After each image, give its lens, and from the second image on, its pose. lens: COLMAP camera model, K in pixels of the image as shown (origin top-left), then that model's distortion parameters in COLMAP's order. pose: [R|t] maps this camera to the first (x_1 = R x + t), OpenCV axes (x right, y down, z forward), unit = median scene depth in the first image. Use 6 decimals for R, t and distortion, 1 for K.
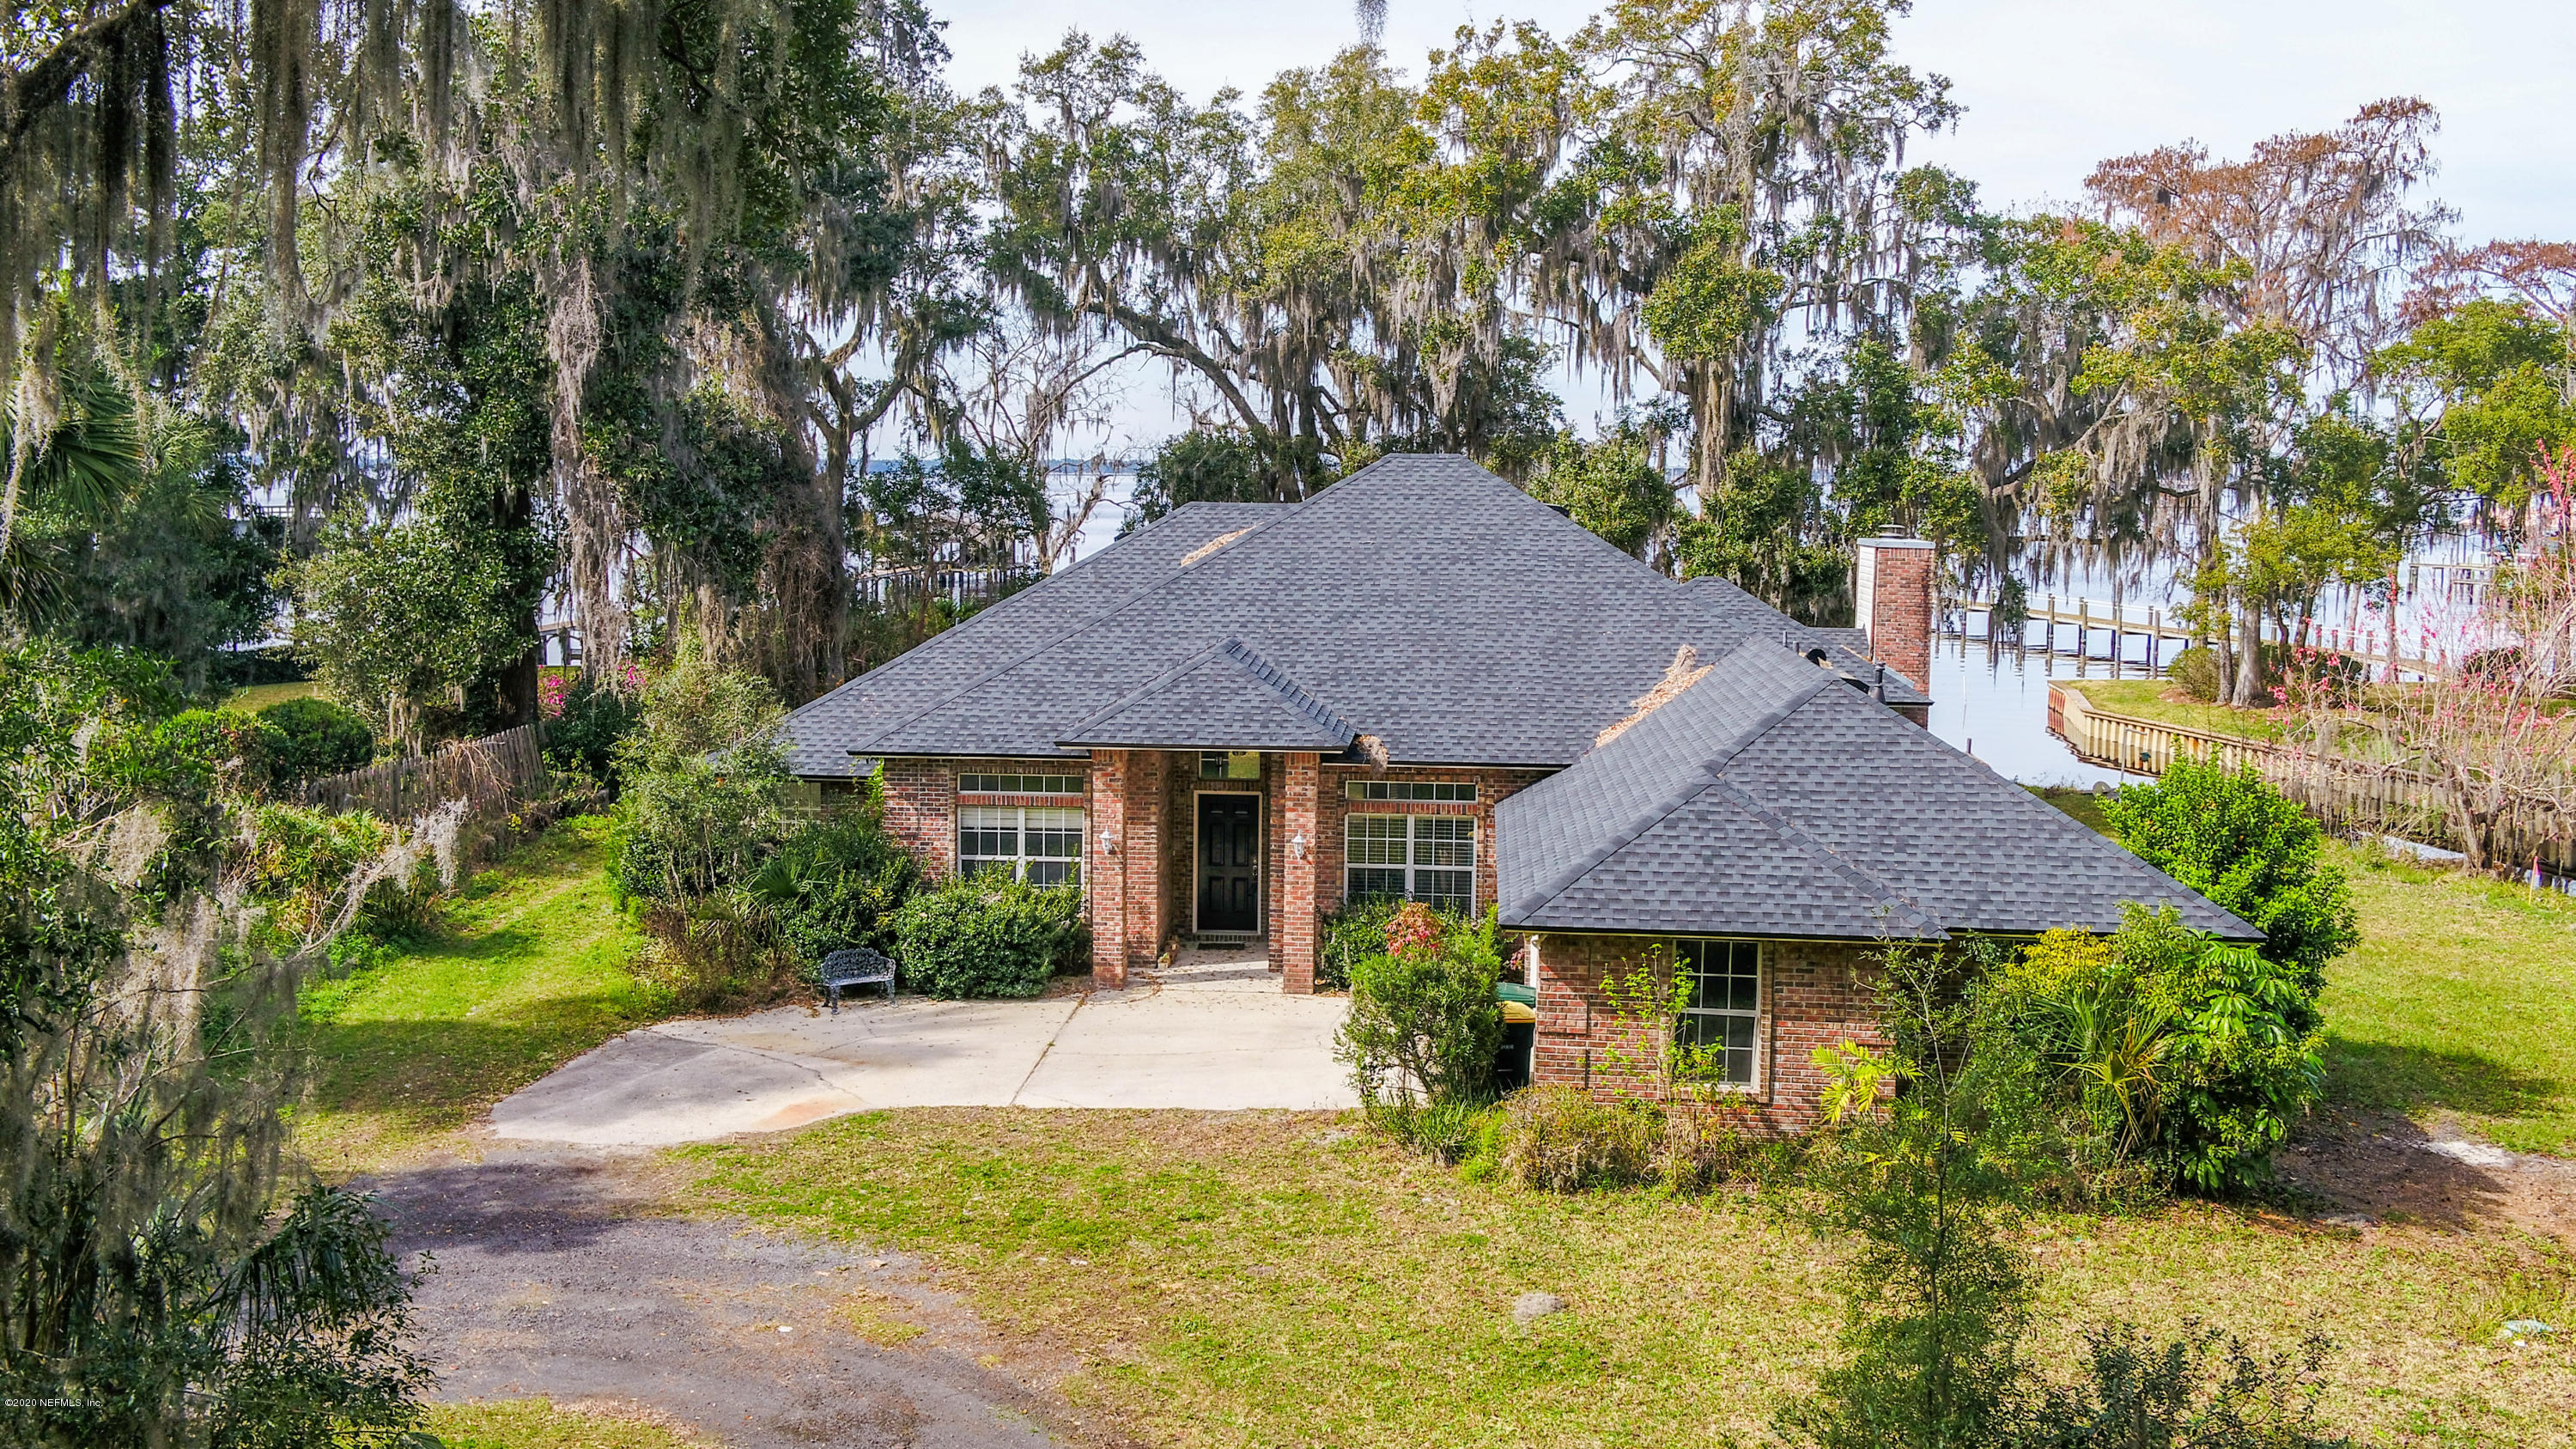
lens RADIAL K [[2260.0, 0, 1251.5], [0, 2260.0, 641.1], [0, 0, 1]] dist [-0.001946, 0.001847]
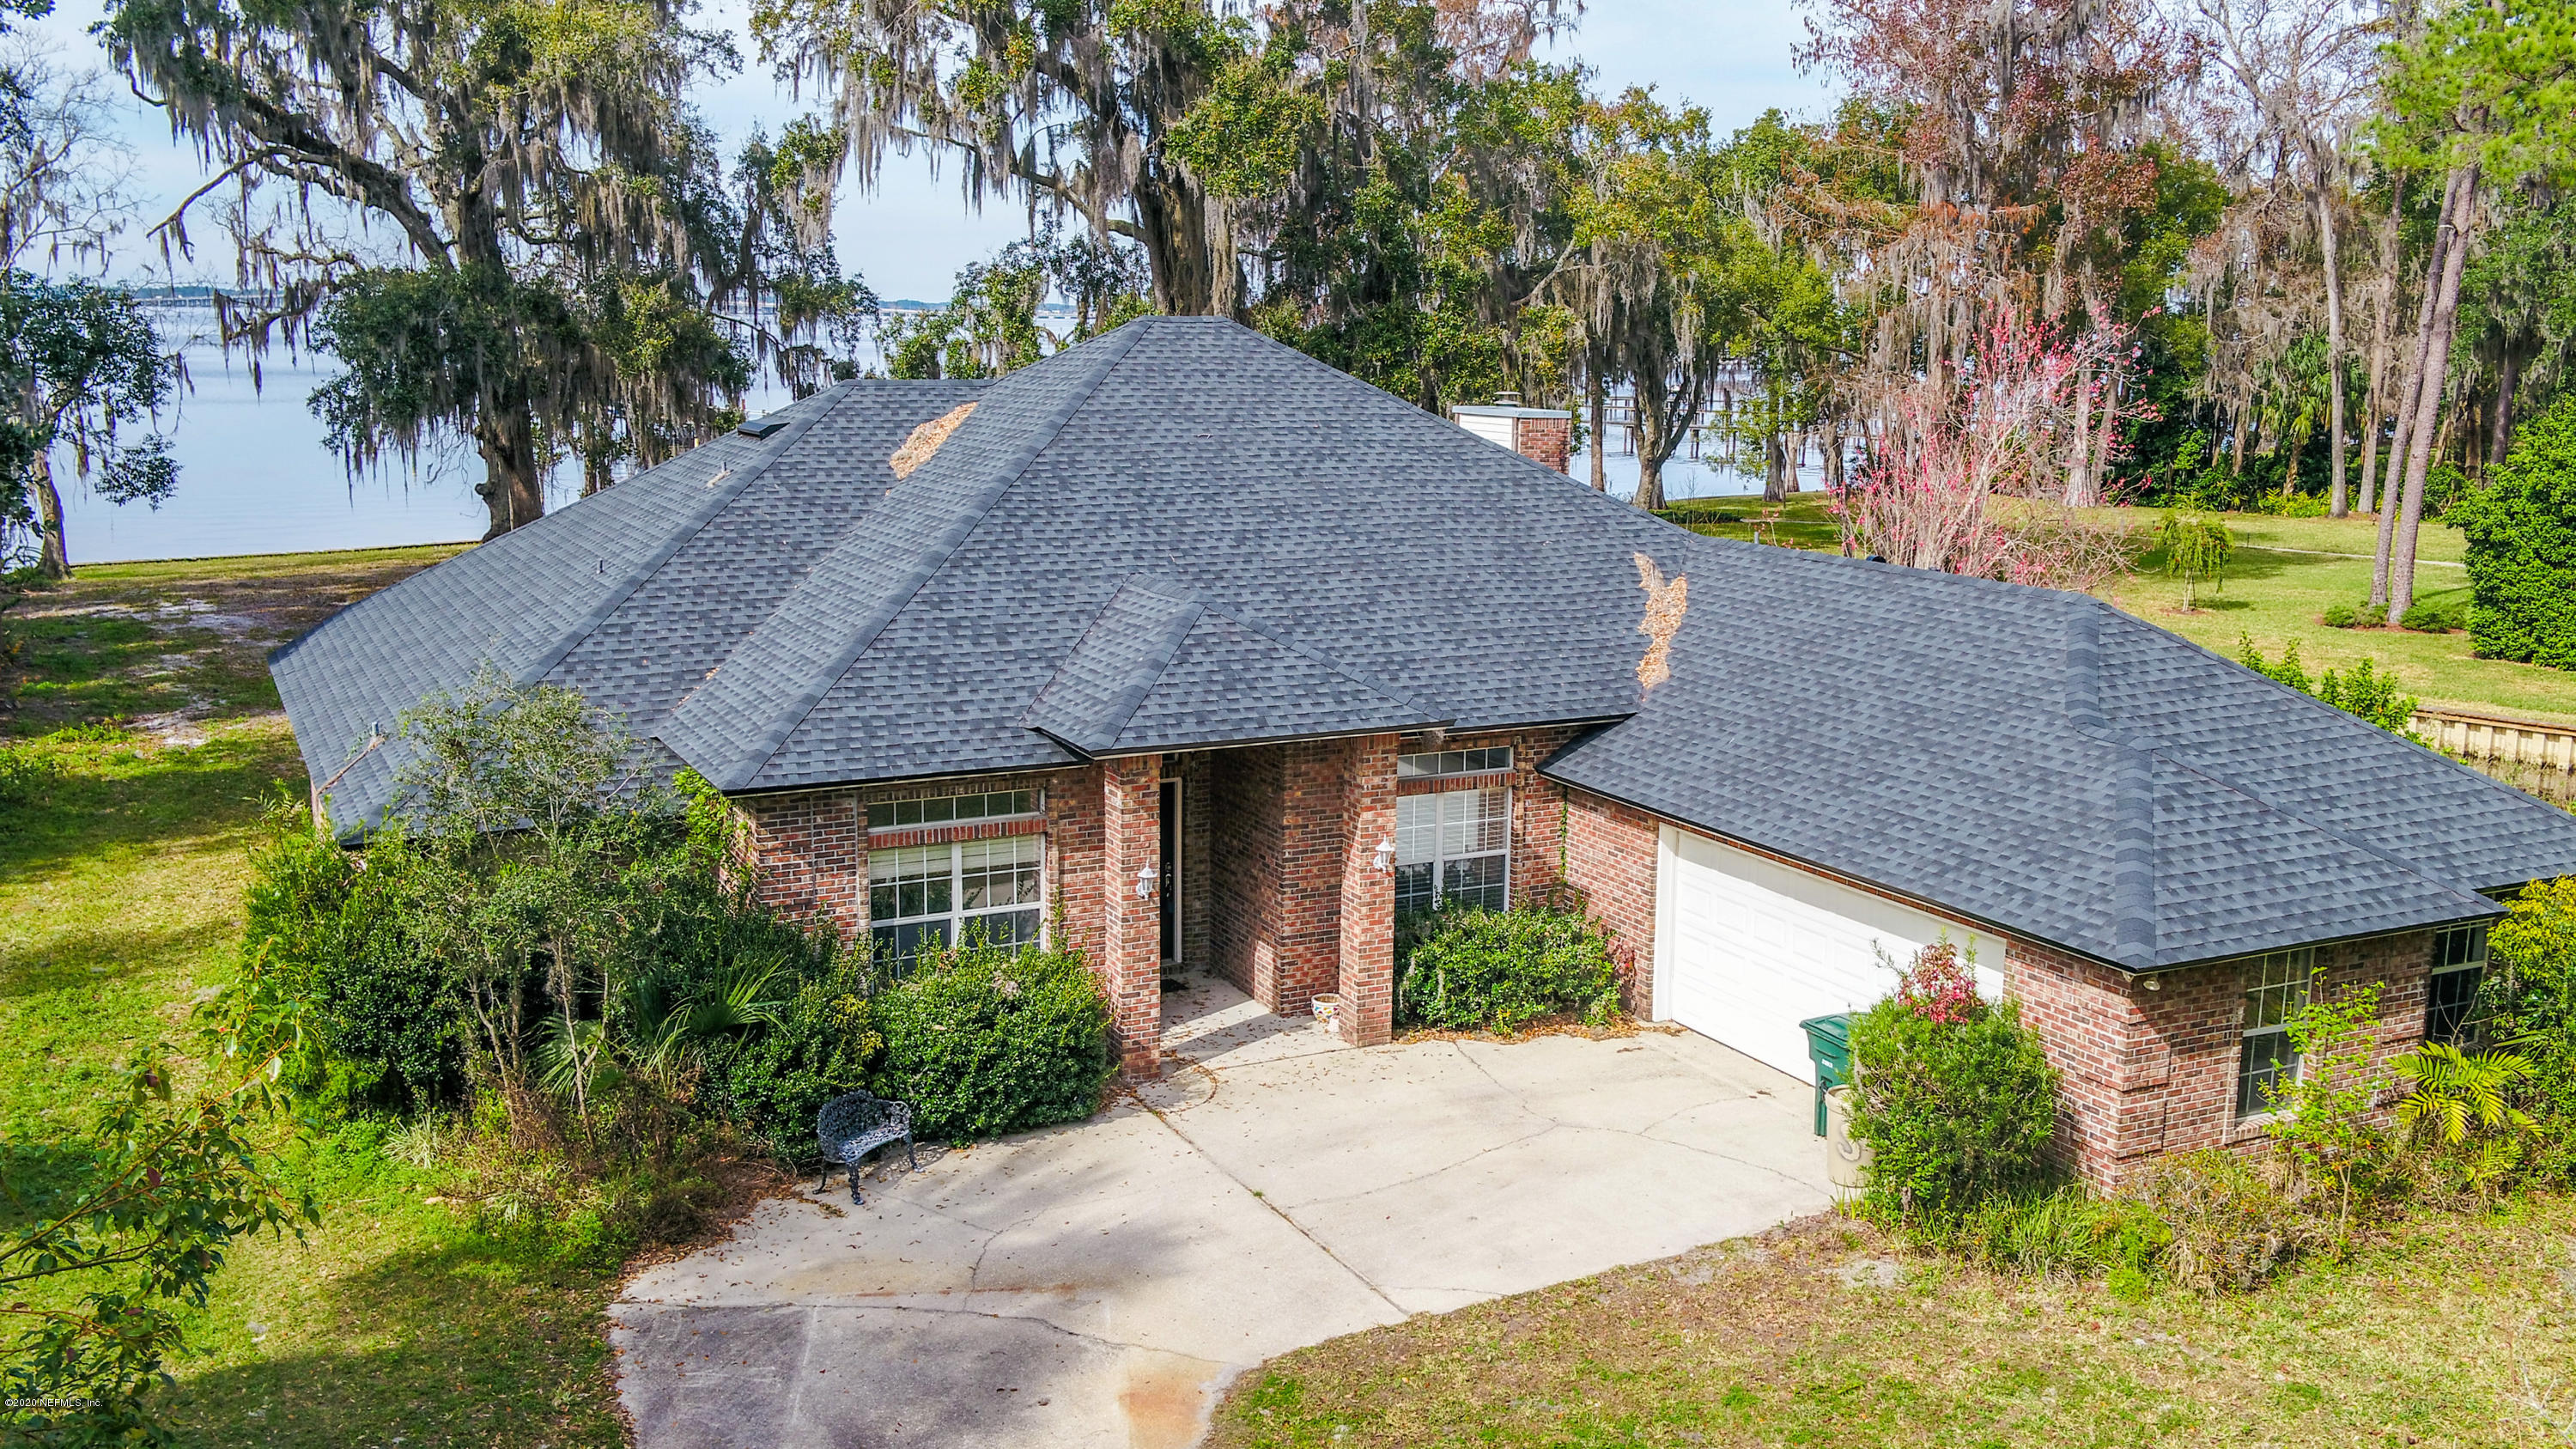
lens RADIAL K [[2243.4, 0, 1238.0], [0, 2243.4, 715.3], [0, 0, 1]] dist [-0.003318, 0.004883]
pose [[0.847832, -0.095569, 0.521582, -0.278718], [0.037295, 0.991936, 0.121129, -0.032897], [-0.528952, -0.083245, 0.844559, 0.272479]]
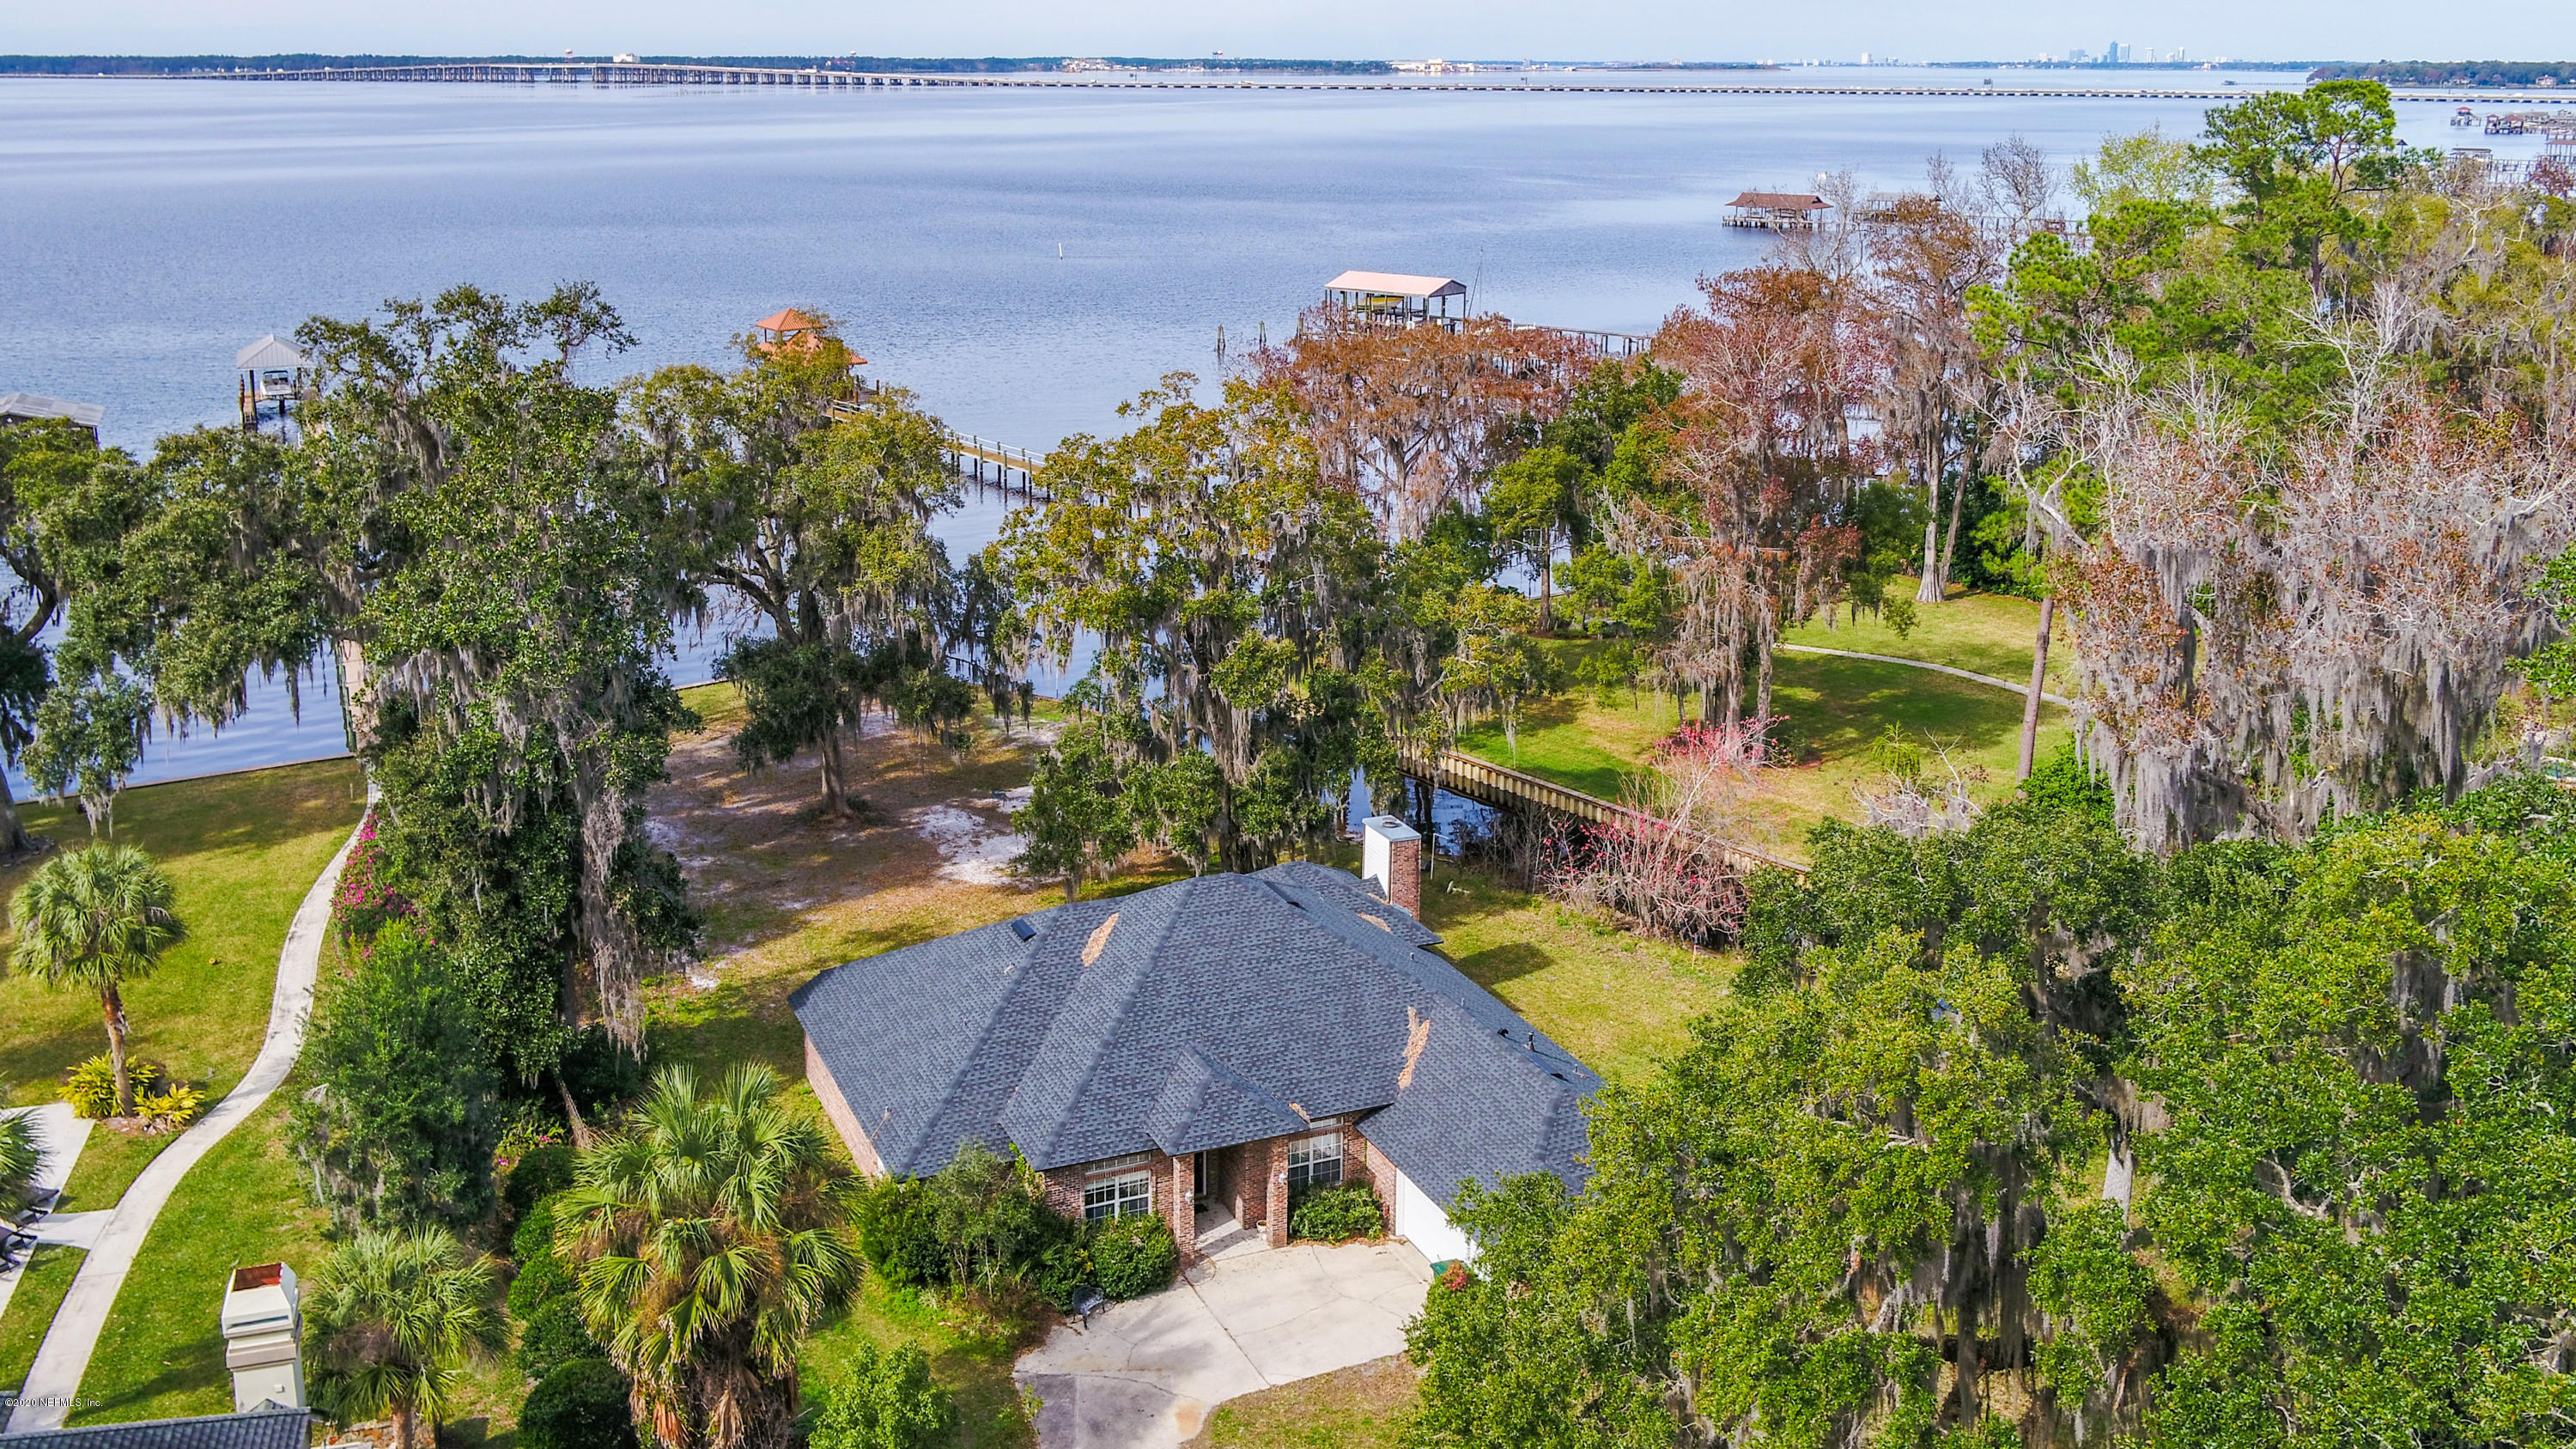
lens RADIAL K [[2206.6, 0, 1122.1], [0, 2206.6, 560.1], [0, 0, 1]] dist [0.005497, 0.003014]
pose [[0.891724, -0.105207, 0.440182, -0.600896], [0.045974, 0.988632, 0.143157, -0.485606], [-0.450239, -0.107420, 0.886423, -0.380103]]
